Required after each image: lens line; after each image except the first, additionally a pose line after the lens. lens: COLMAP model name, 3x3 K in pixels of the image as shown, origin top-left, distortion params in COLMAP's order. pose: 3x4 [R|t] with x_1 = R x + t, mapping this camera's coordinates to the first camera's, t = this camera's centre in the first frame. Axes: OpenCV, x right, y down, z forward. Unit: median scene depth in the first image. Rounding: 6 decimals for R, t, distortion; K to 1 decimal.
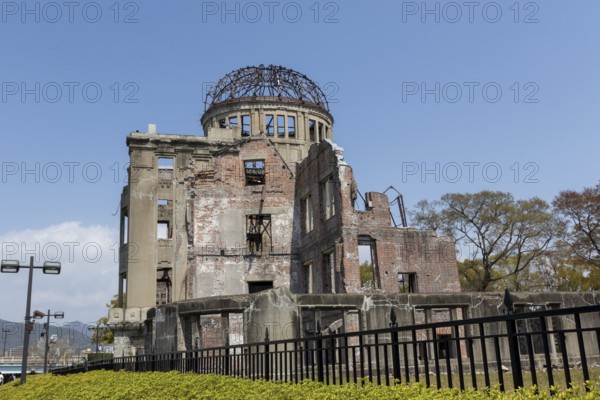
lens RADIAL K [[600.4, 0, 300.0], [0, 600.4, 200.0], [0, 0, 1]] dist [-0.013903, -0.004434]
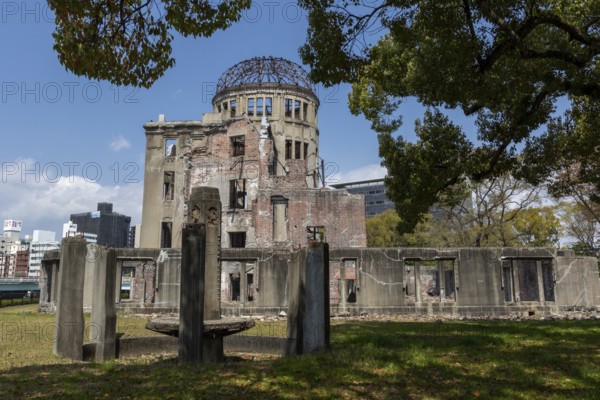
lens RADIAL K [[475.0, 0, 300.0], [0, 475.0, 200.0], [0, 0, 1]] dist [-0.028972, 0.001742]
pose [[0.938911, -0.019516, -0.343606, 0.393864], [0.048669, 0.995887, 0.076423, -0.002815], [0.340701, -0.088477, 0.935999, 0.102907]]
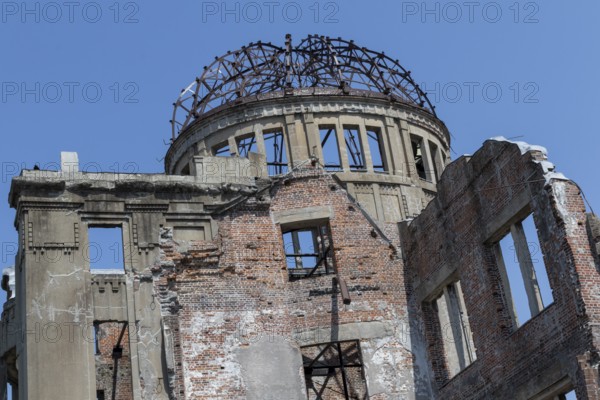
lens RADIAL K [[1045.9, 0, 300.0], [0, 1045.9, 200.0], [0, 0, 1]] dist [-0.008651, -0.132225]
pose [[0.995703, -0.069360, 0.061353, -0.127865], [0.080656, 0.975089, -0.206629, 0.075738], [-0.045493, 0.210690, 0.976494, 0.260336]]
